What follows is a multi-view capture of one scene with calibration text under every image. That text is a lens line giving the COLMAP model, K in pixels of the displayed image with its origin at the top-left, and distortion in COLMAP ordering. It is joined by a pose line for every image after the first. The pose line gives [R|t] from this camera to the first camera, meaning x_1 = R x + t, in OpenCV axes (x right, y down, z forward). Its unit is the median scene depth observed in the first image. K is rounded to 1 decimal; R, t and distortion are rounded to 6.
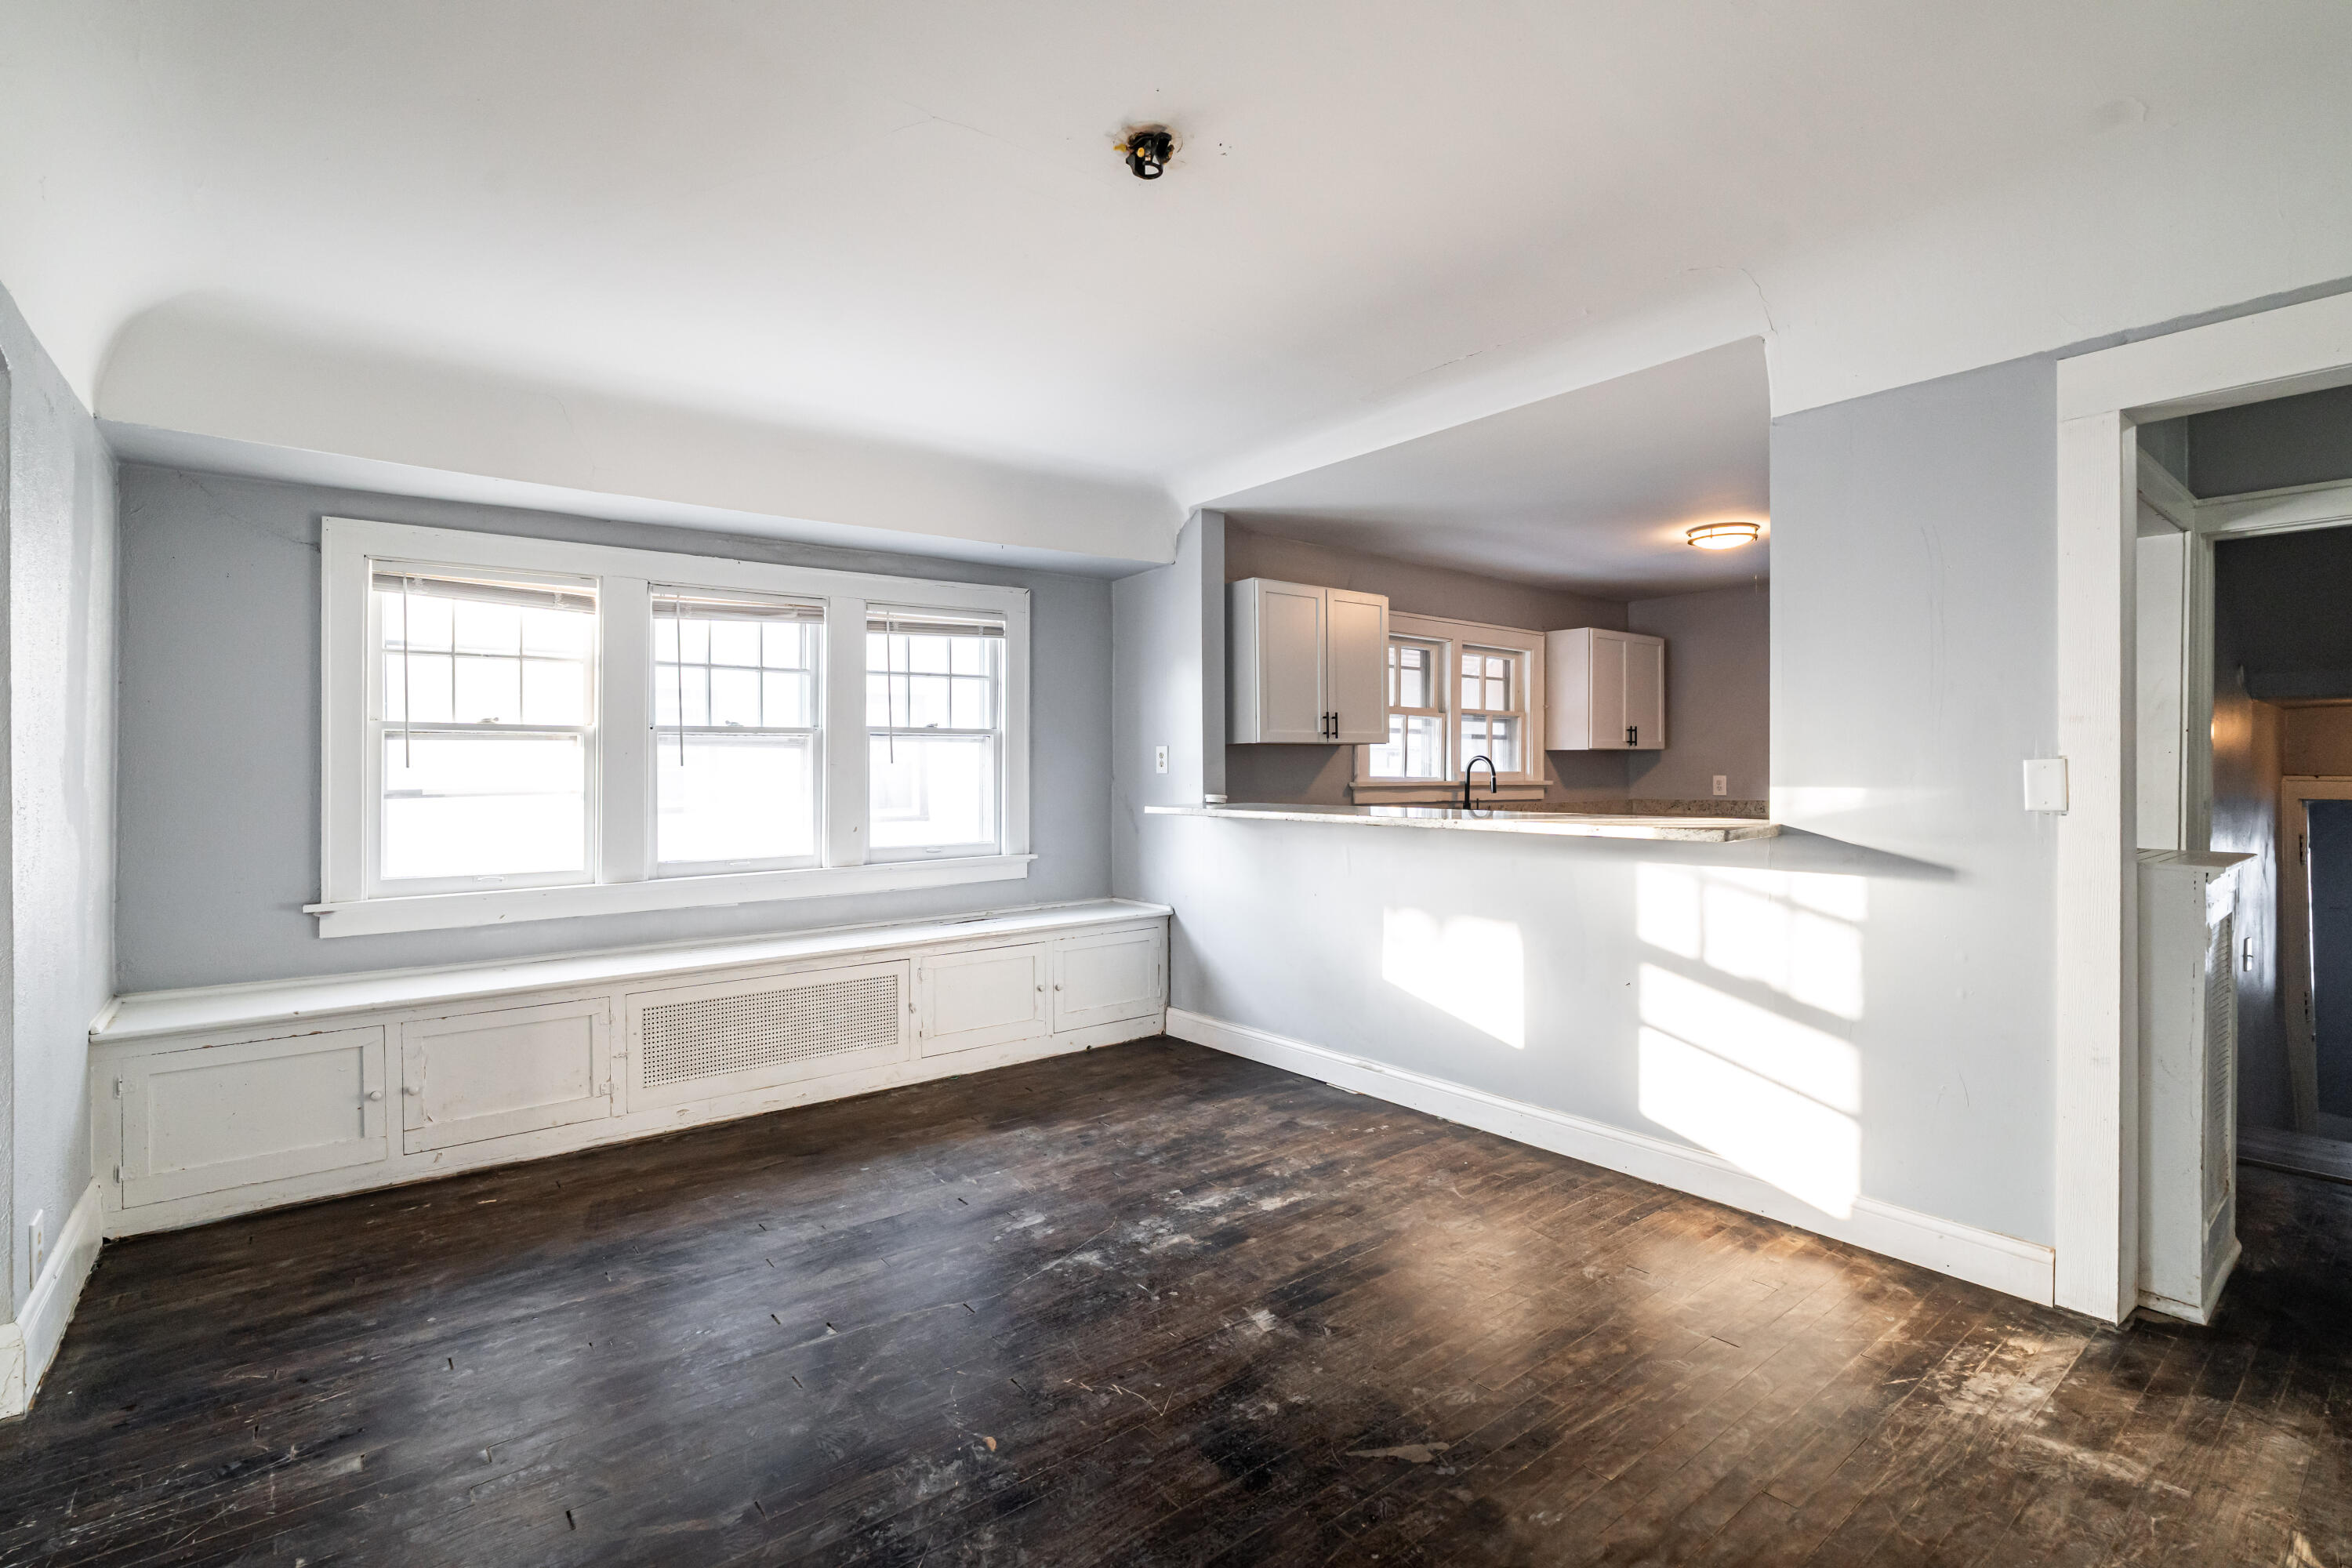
lens RADIAL K [[1065.9, 0, 1145.7], [0, 1065.9, 768.1], [0, 0, 1]] dist [-0.005775, 0.000603]
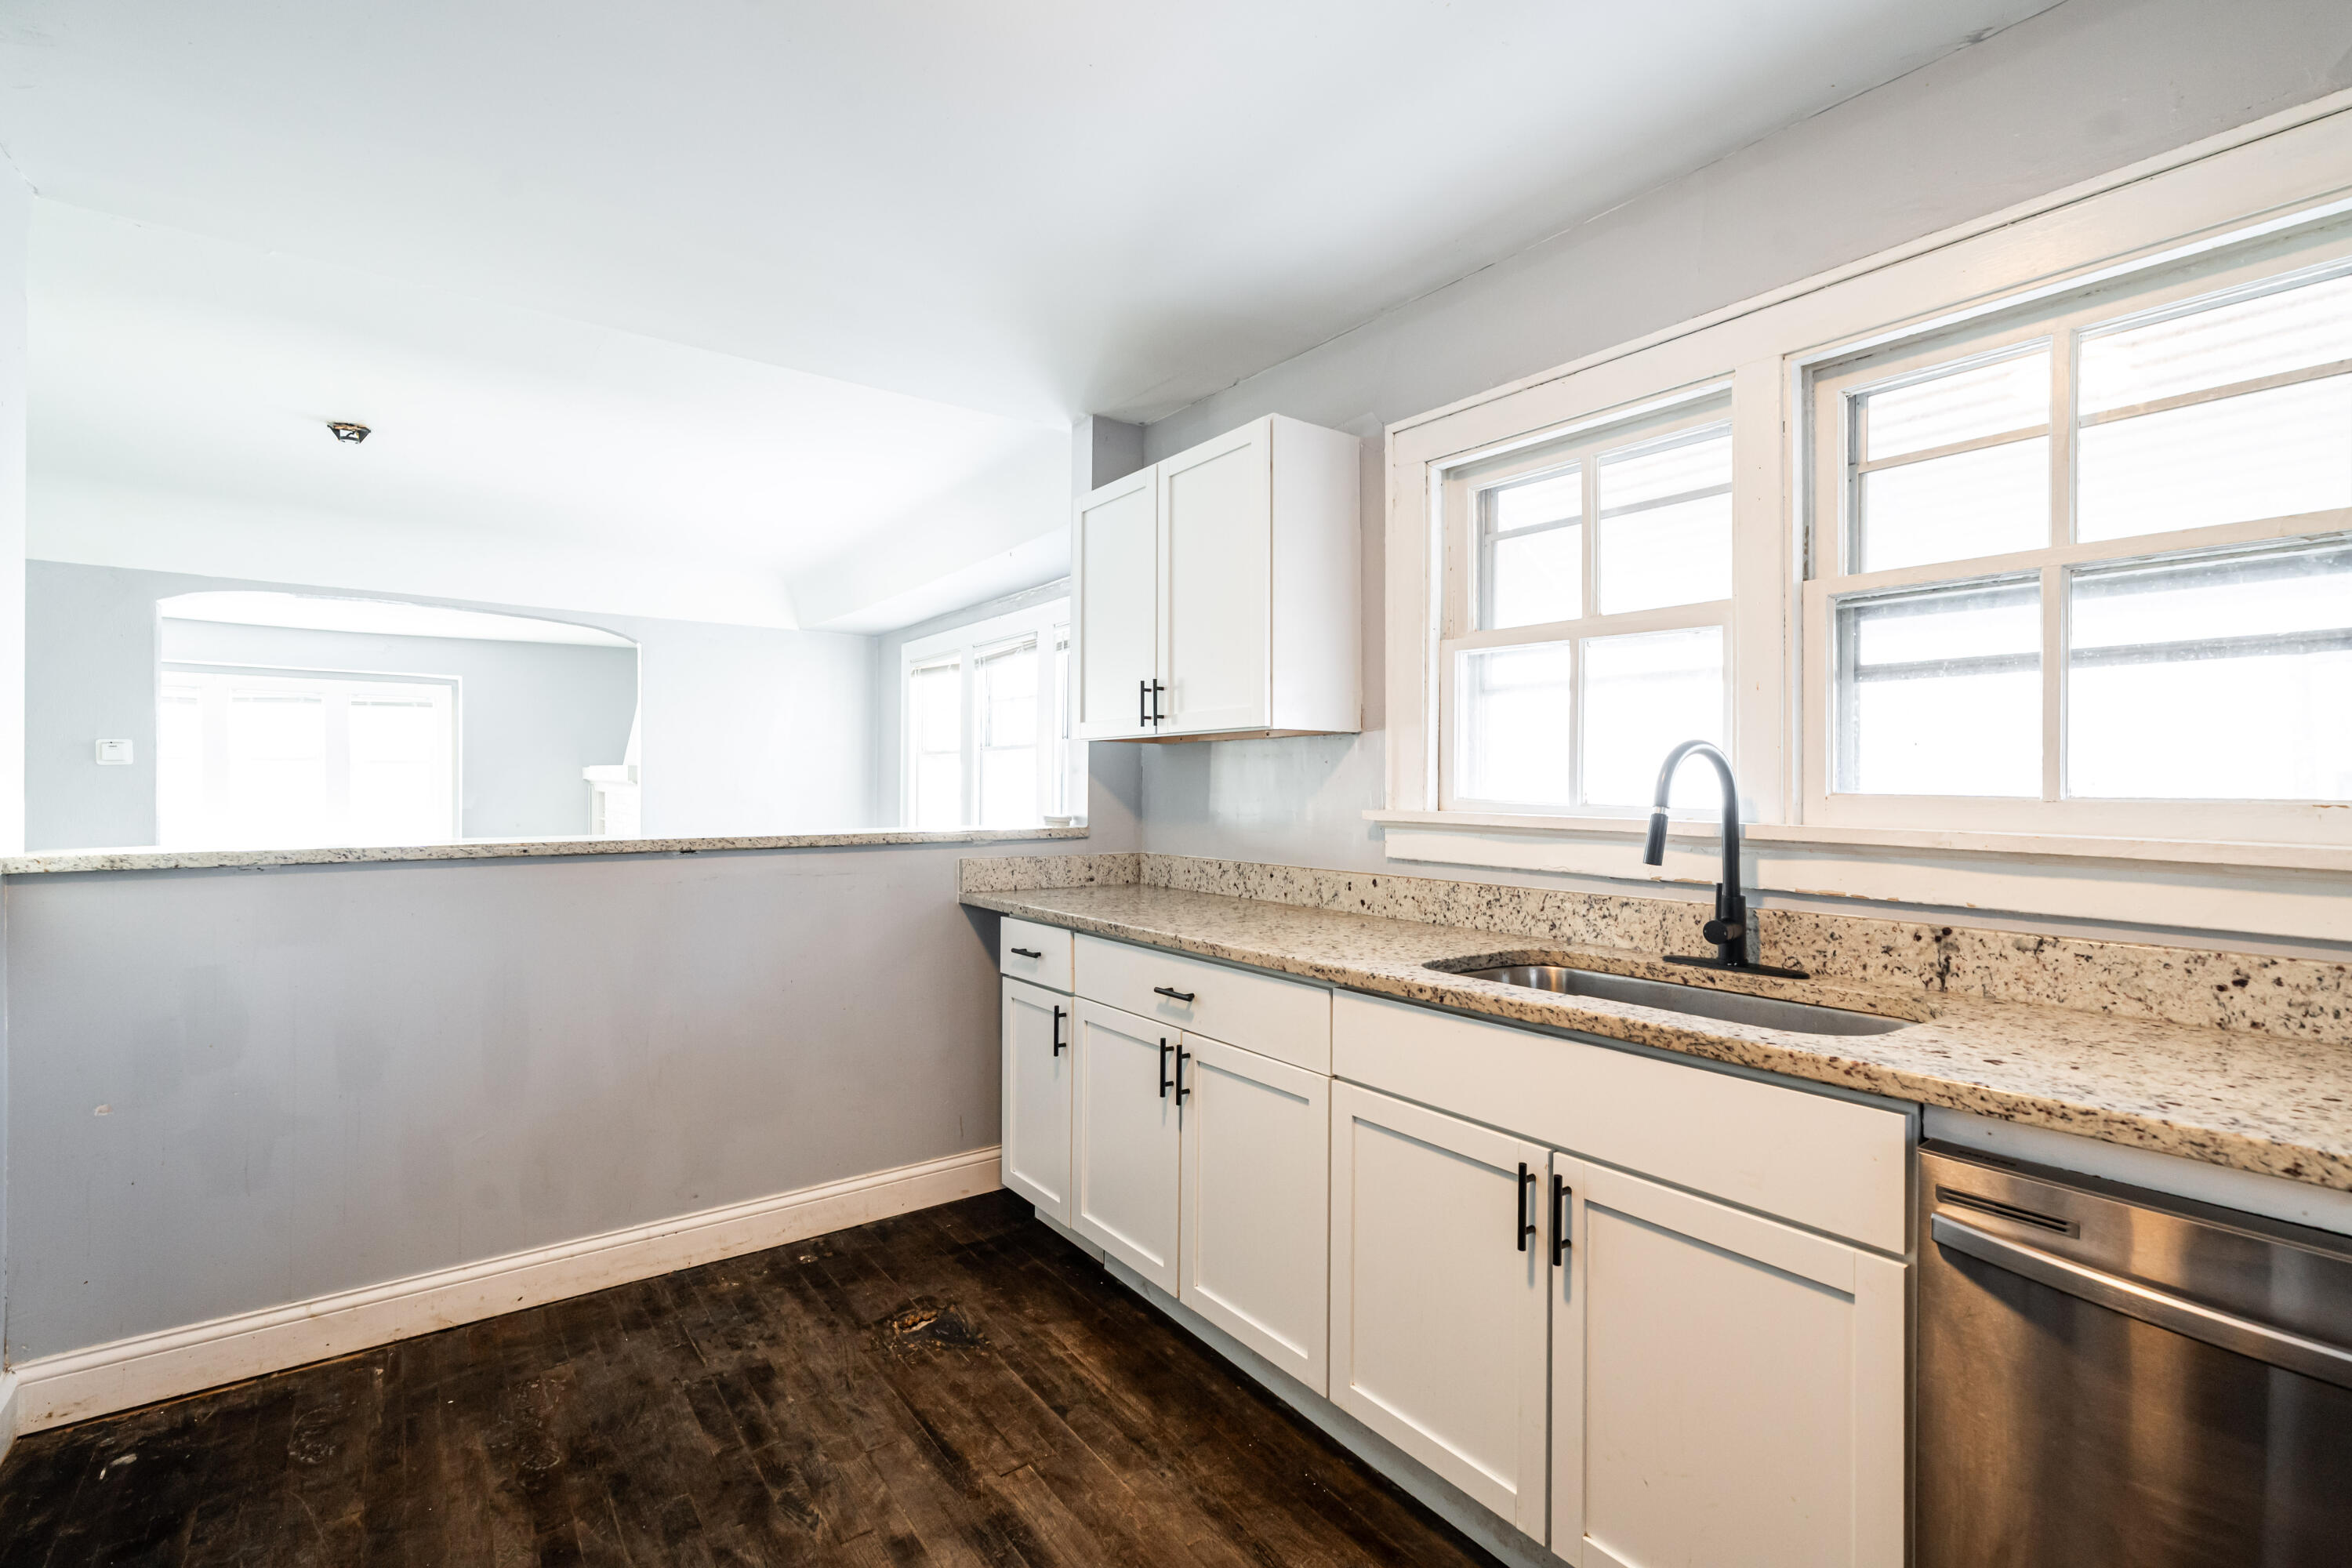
lens RADIAL K [[1071.7, 0, 1181.3], [0, 1071.7, 776.0], [0, 0, 1]] dist [-0.004446, 0.001220]
pose [[-0.025449, -0.000676, -0.999676, 1.082776], [-0.000196, 1.000000, -0.000671, -0.002567], [0.999676, 0.000178, -0.025449, 1.508199]]
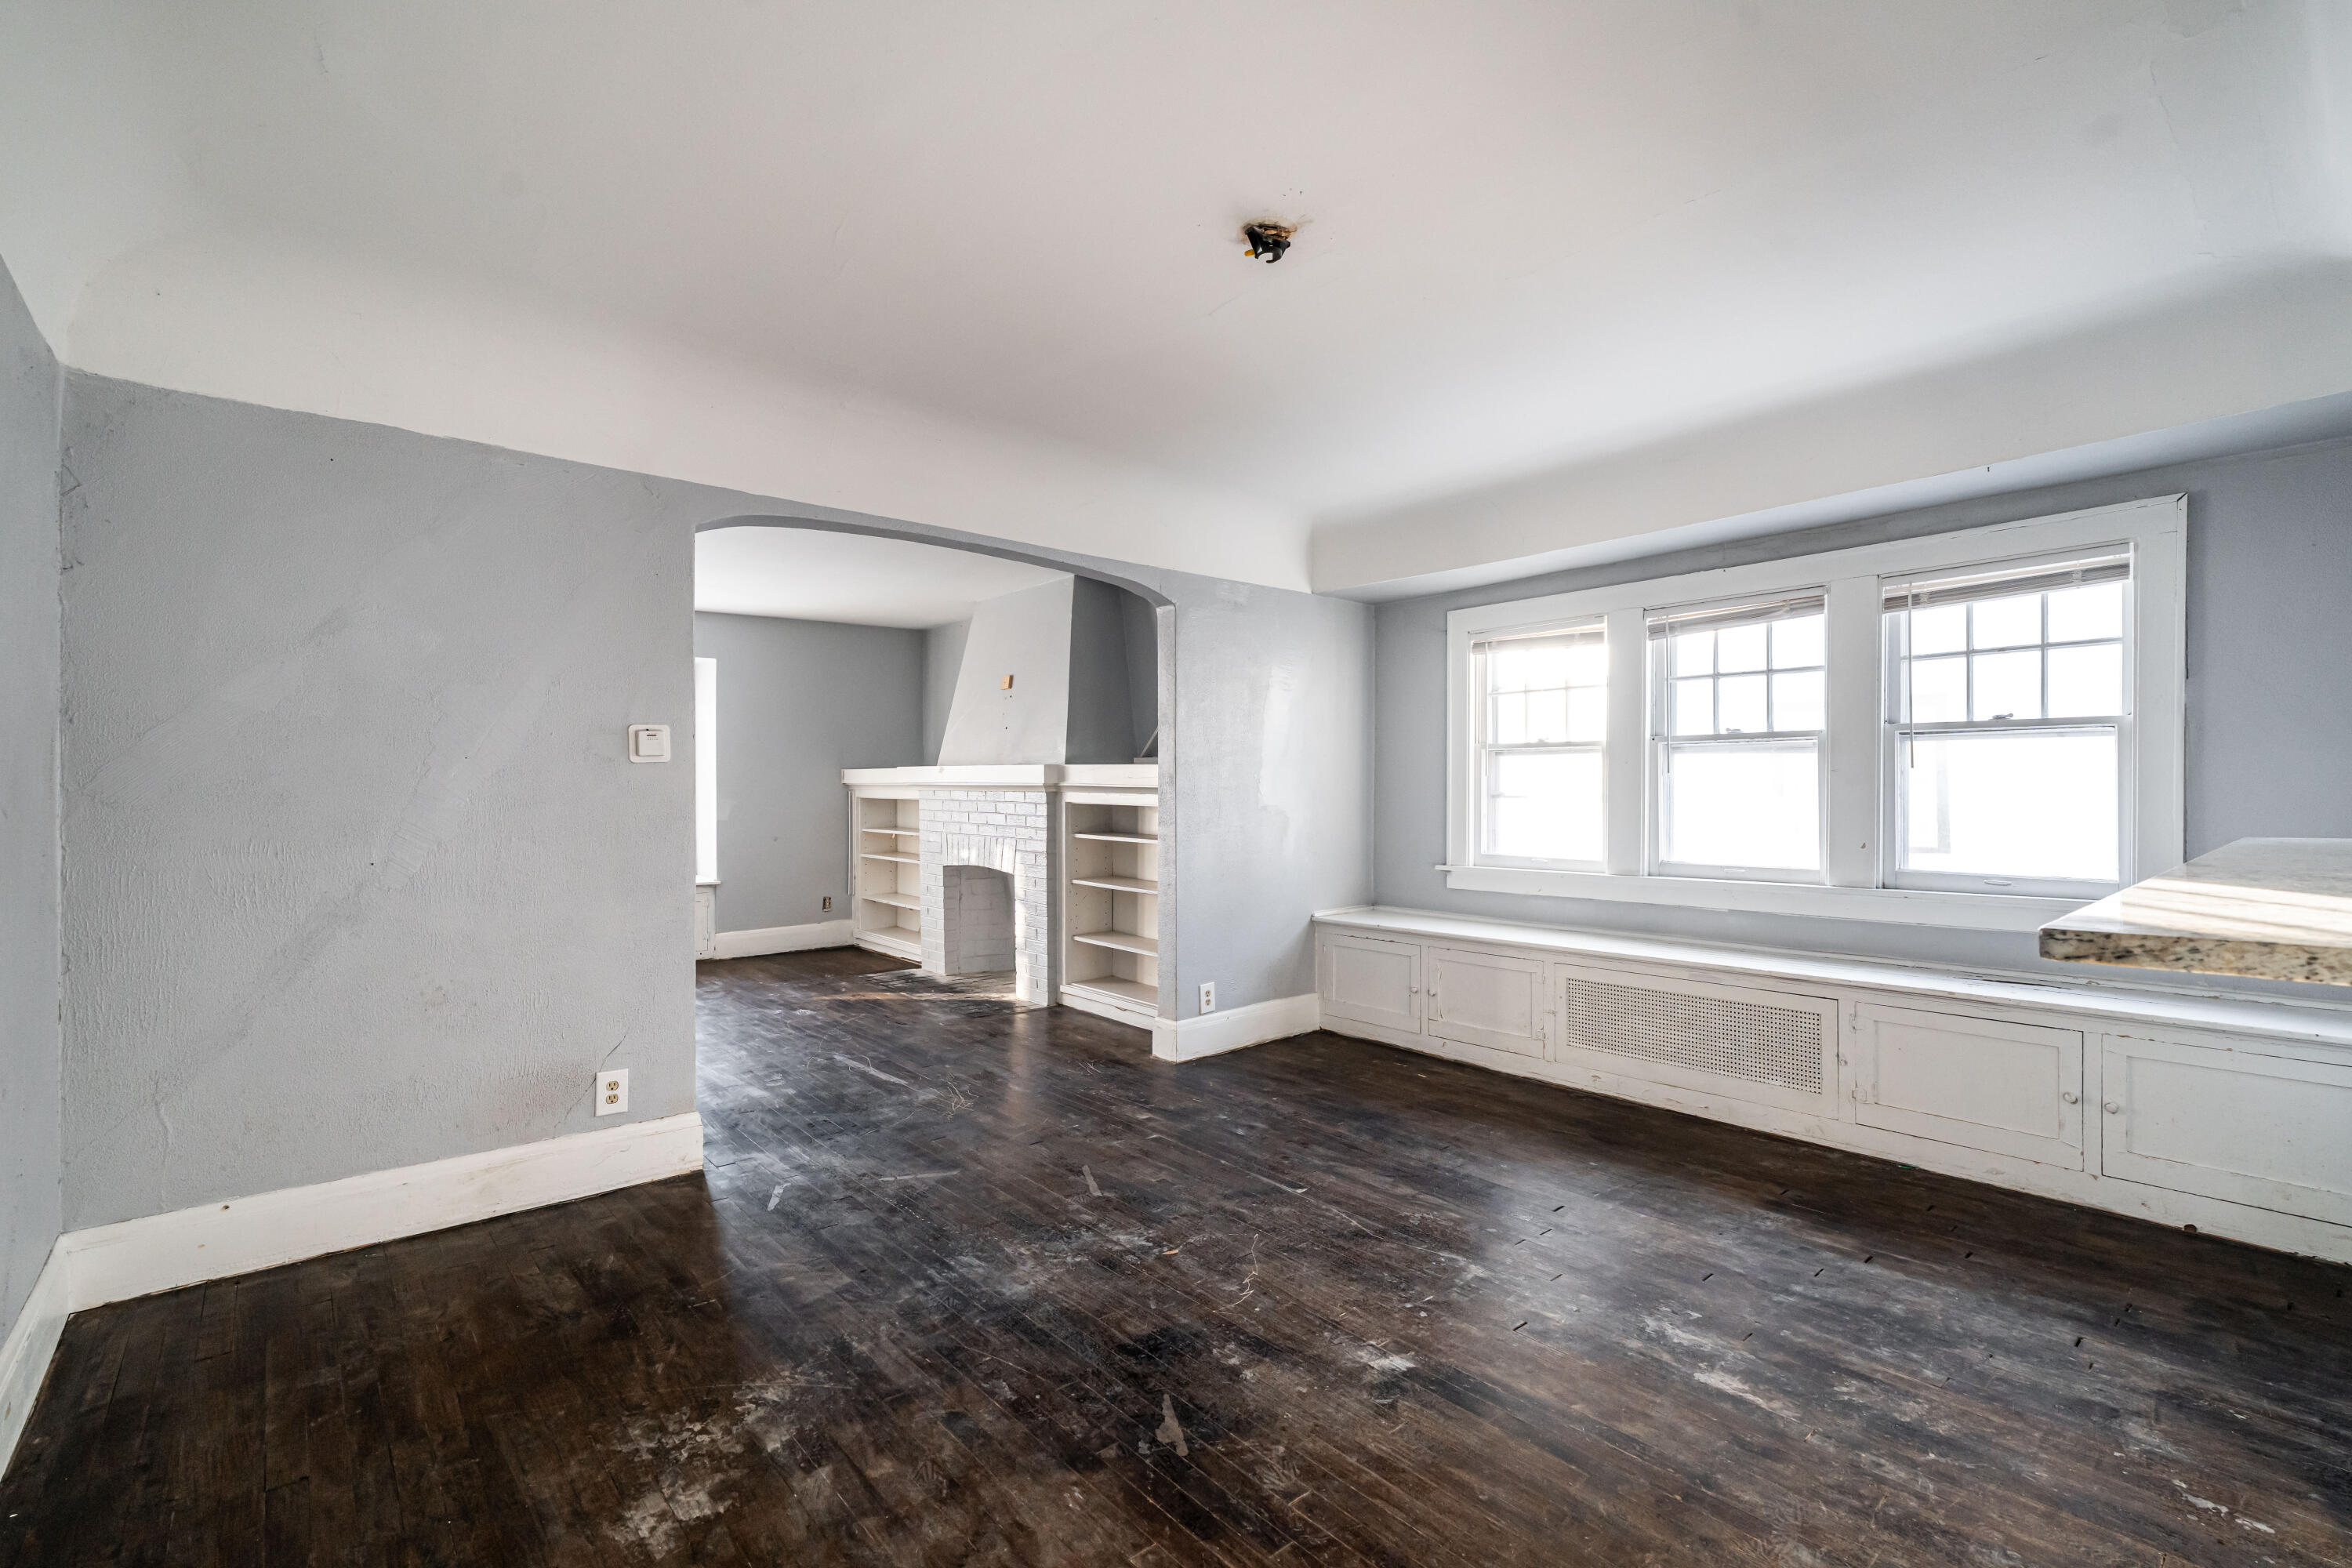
lens RADIAL K [[1053.8, 0, 1182.0], [0, 1053.8, 779.7], [0, 0, 1]] dist [-0.002134, 0.000584]
pose [[0.054057, -0.000414, -0.998538, 0.703741], [0.005645, 0.999984, -0.000109, 0.001625], [0.998522, -0.005631, 0.054058, 0.524731]]
